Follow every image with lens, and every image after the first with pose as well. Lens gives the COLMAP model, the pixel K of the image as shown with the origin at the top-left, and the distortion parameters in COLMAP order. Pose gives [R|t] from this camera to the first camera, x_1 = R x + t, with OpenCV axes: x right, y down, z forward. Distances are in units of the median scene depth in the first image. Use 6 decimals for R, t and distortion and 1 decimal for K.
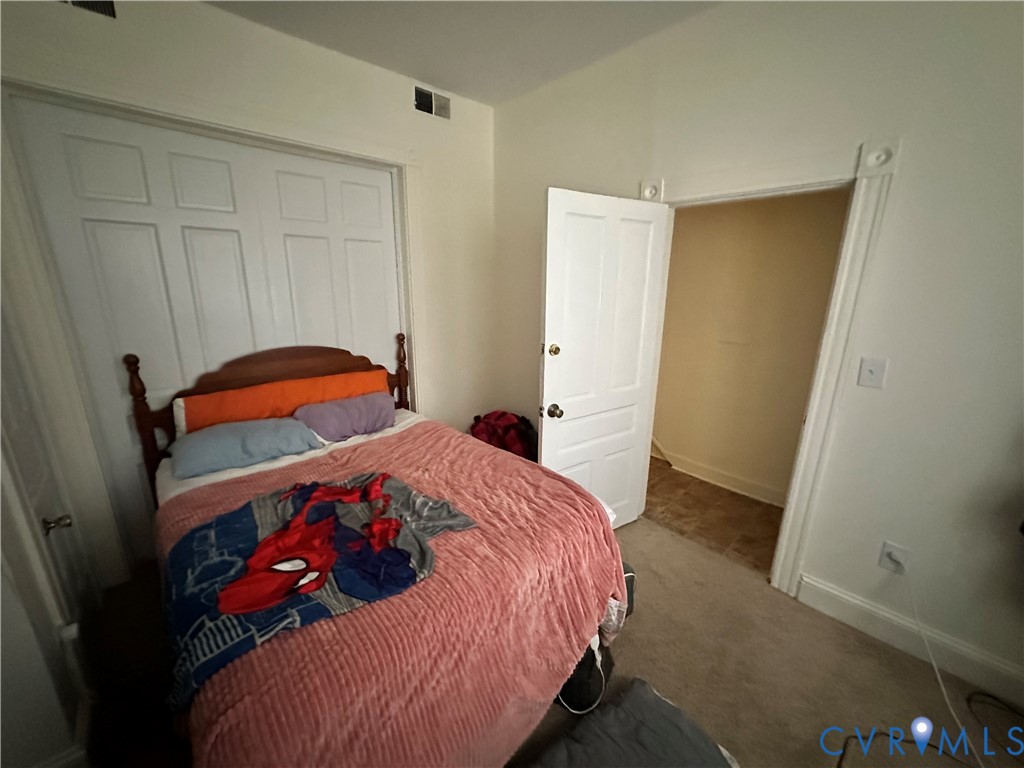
lens RADIAL K [[407.3, 0, 508.8], [0, 407.3, 380.1], [0, 0, 1]] dist [-0.000824, 0.000421]
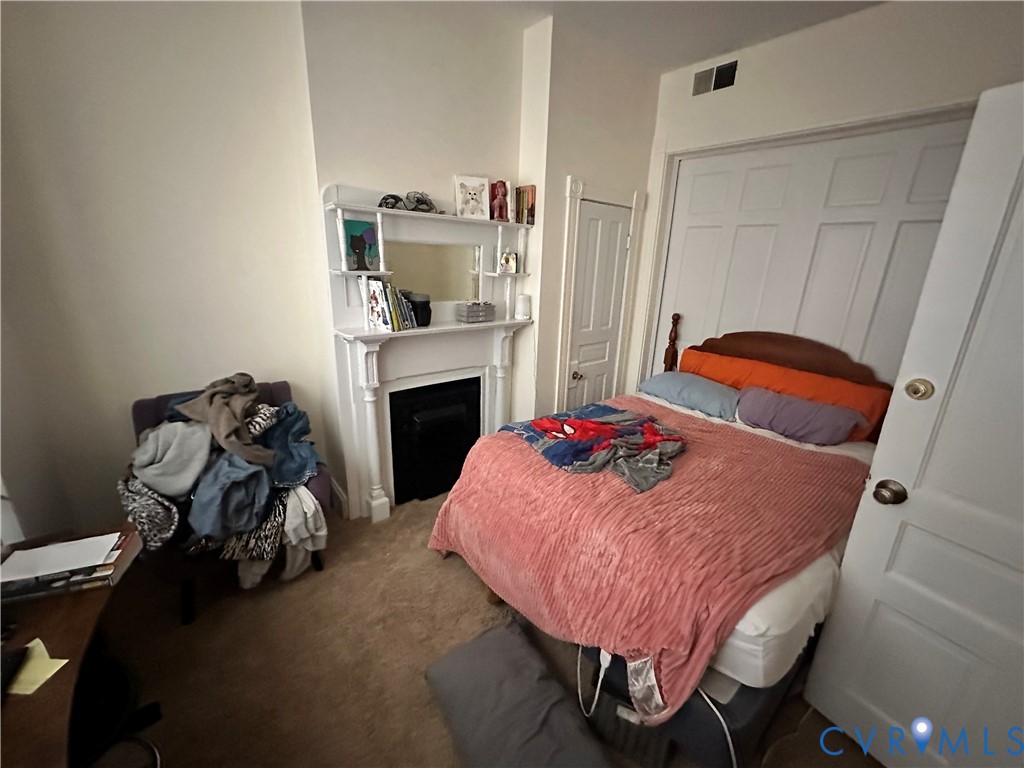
lens RADIAL K [[407.3, 0, 508.9], [0, 407.3, 386.3], [0, 0, 1]] dist [-0.000824, 0.000421]
pose [[-0.055291, 0.281131, -0.958075, 0.667585], [-0.281690, 0.916173, 0.285092, -0.070877], [0.957911, 0.285644, 0.028535, 0.441212]]
